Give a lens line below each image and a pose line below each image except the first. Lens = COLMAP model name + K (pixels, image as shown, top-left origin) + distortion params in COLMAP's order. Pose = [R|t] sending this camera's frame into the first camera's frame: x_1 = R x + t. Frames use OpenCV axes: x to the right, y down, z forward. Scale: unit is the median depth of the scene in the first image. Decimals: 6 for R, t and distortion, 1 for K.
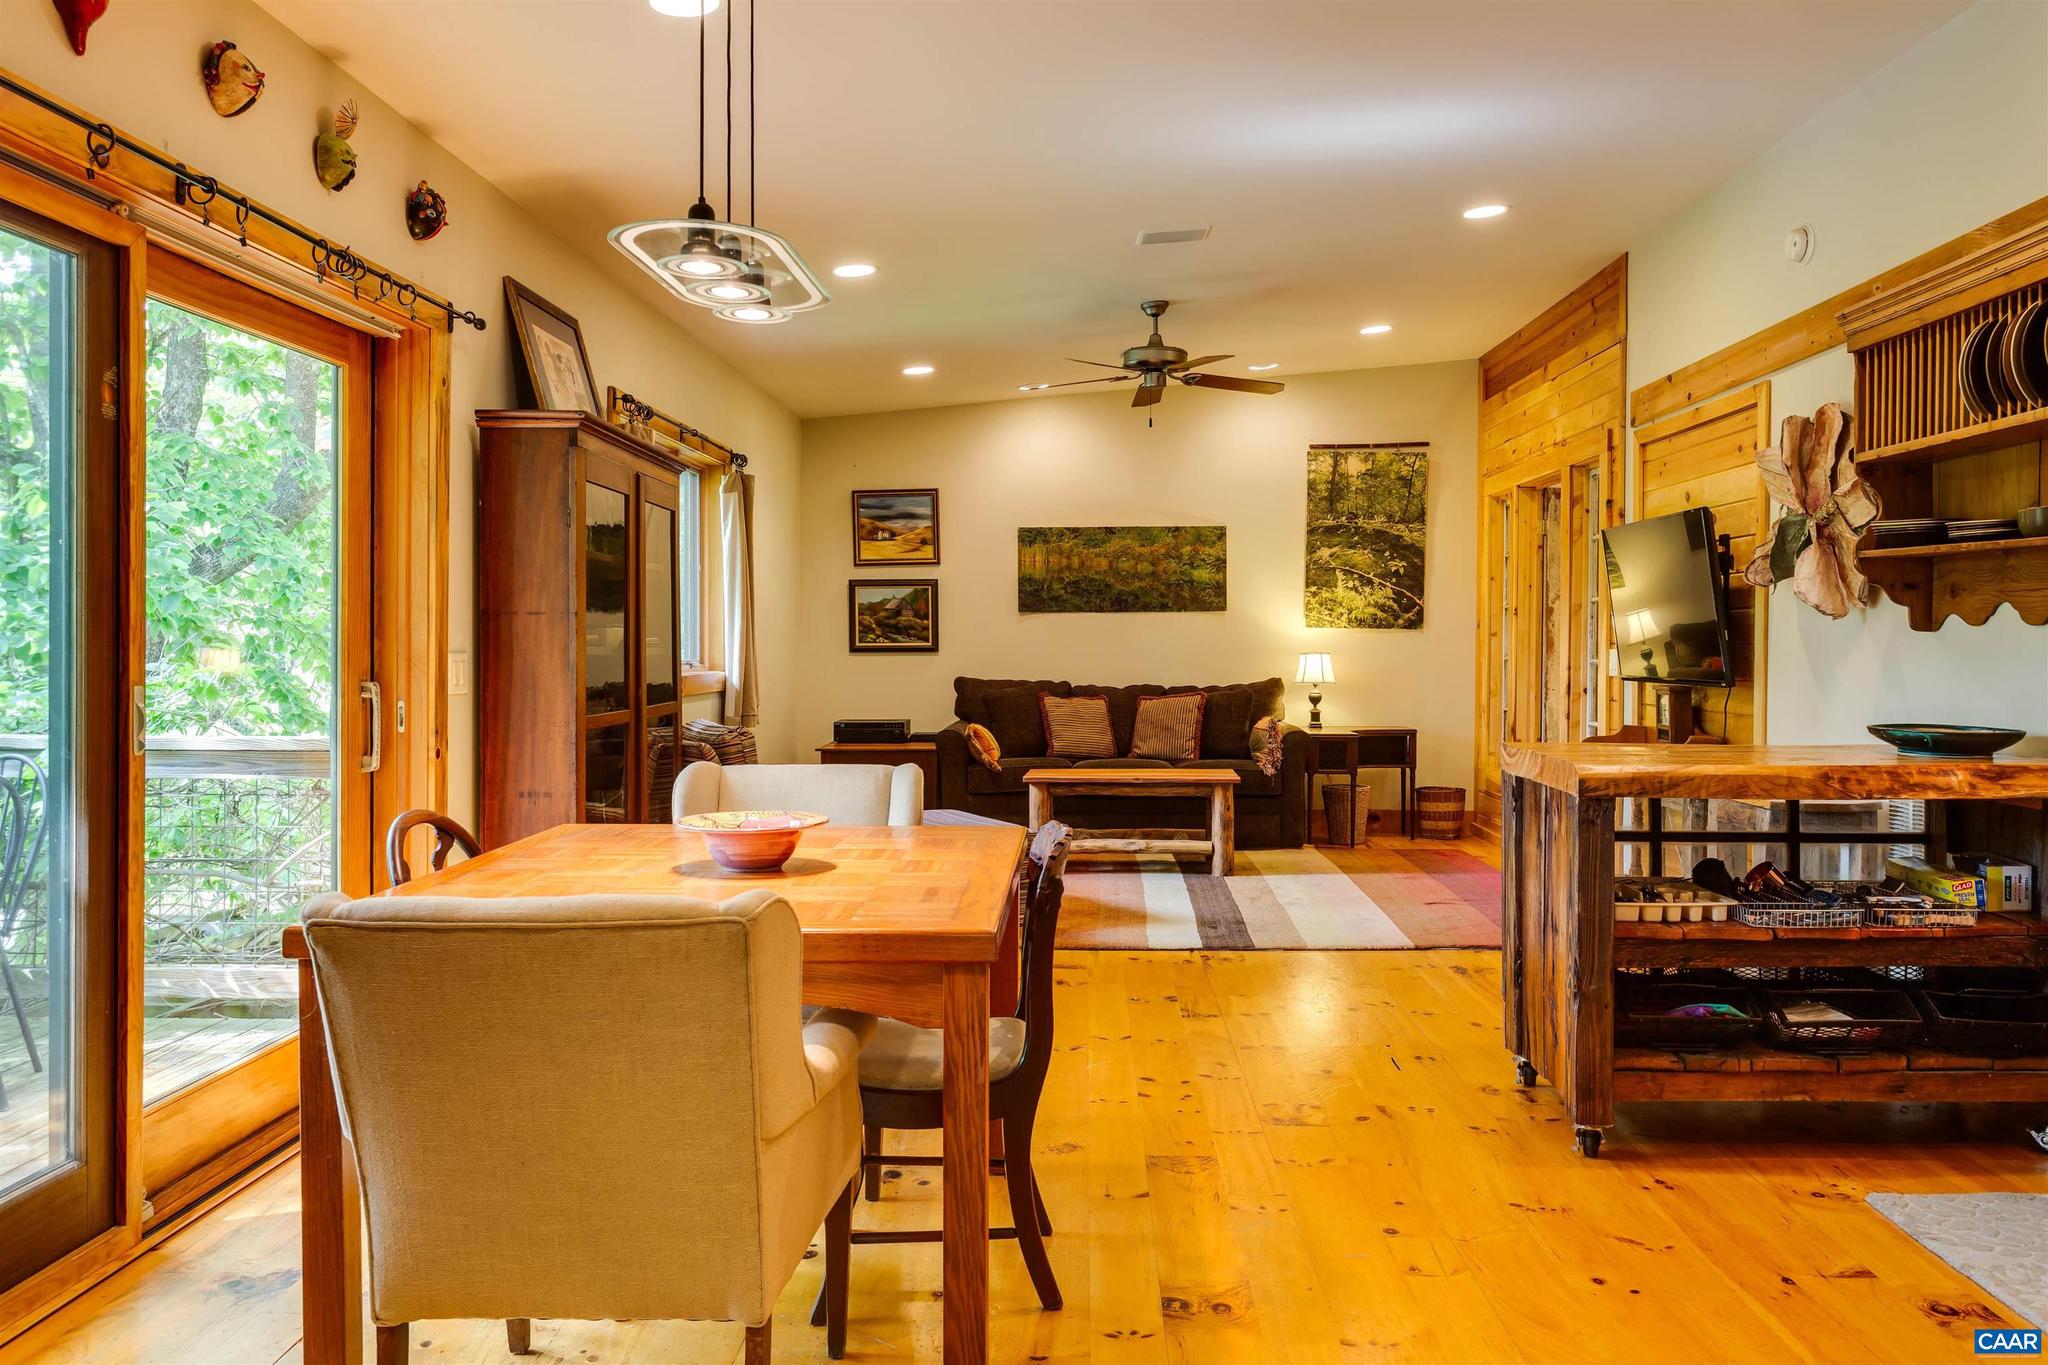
lens RADIAL K [[1884.0, 0, 1022.6], [0, 1884.0, 659.2], [0, 0, 1]] dist [0.001098, -0.000206]
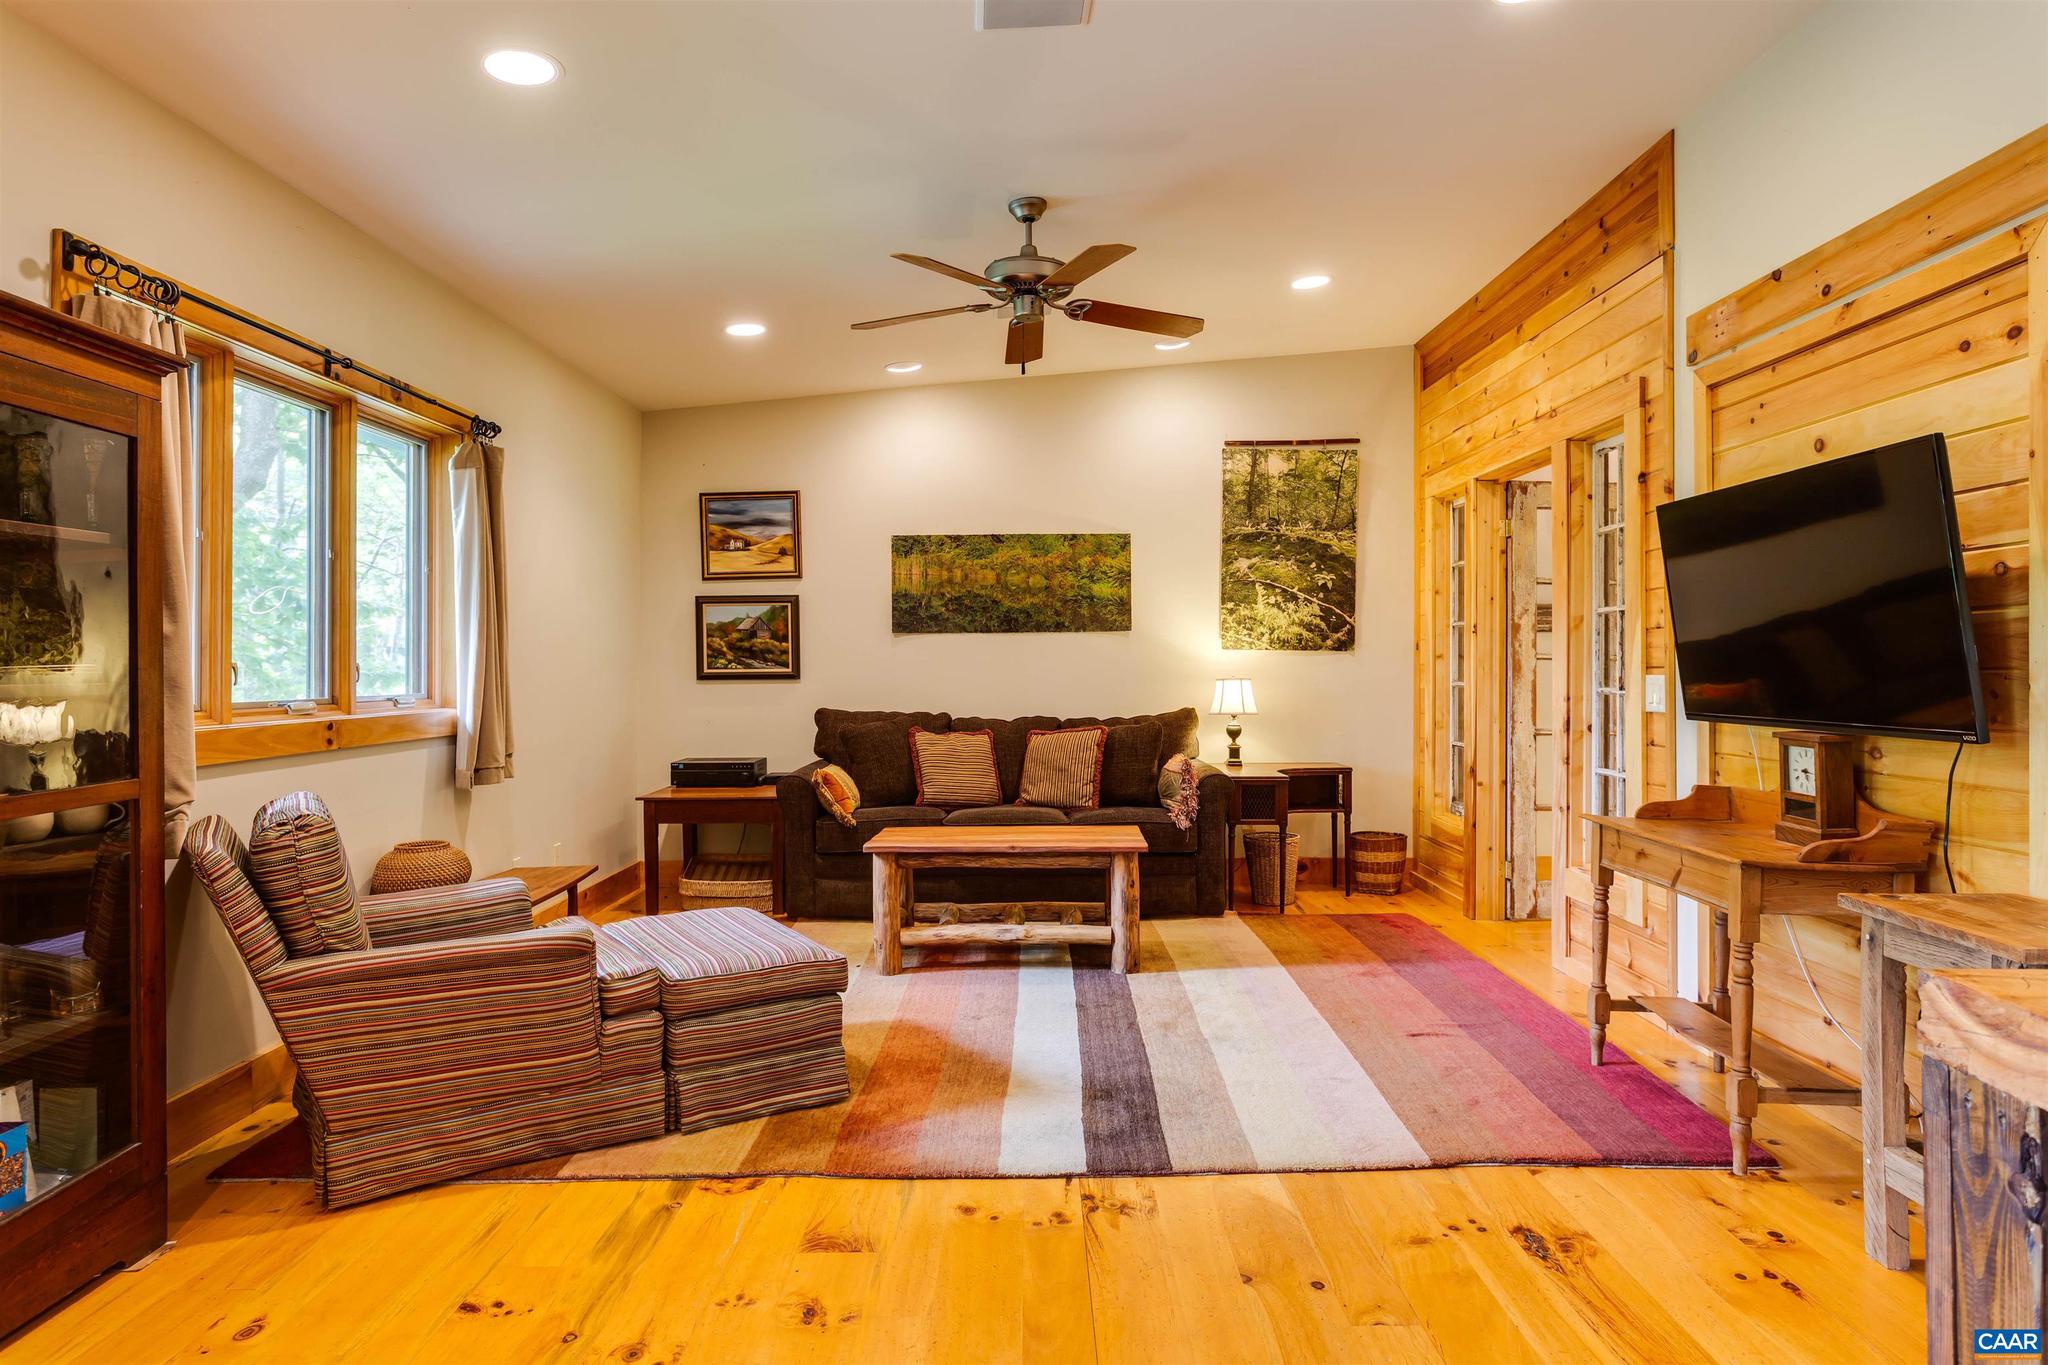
lens RADIAL K [[1884.0, 0, 1022.6], [0, 1884.0, 659.2], [0, 0, 1]] dist [0.001098, -0.000206]
pose [[0.998802, -0.003467, 0.048811, 0.016370], [0.004103, 0.999908, -0.012929, -0.001525], [-0.048761, 0.013114, 0.998724, 0.140039]]
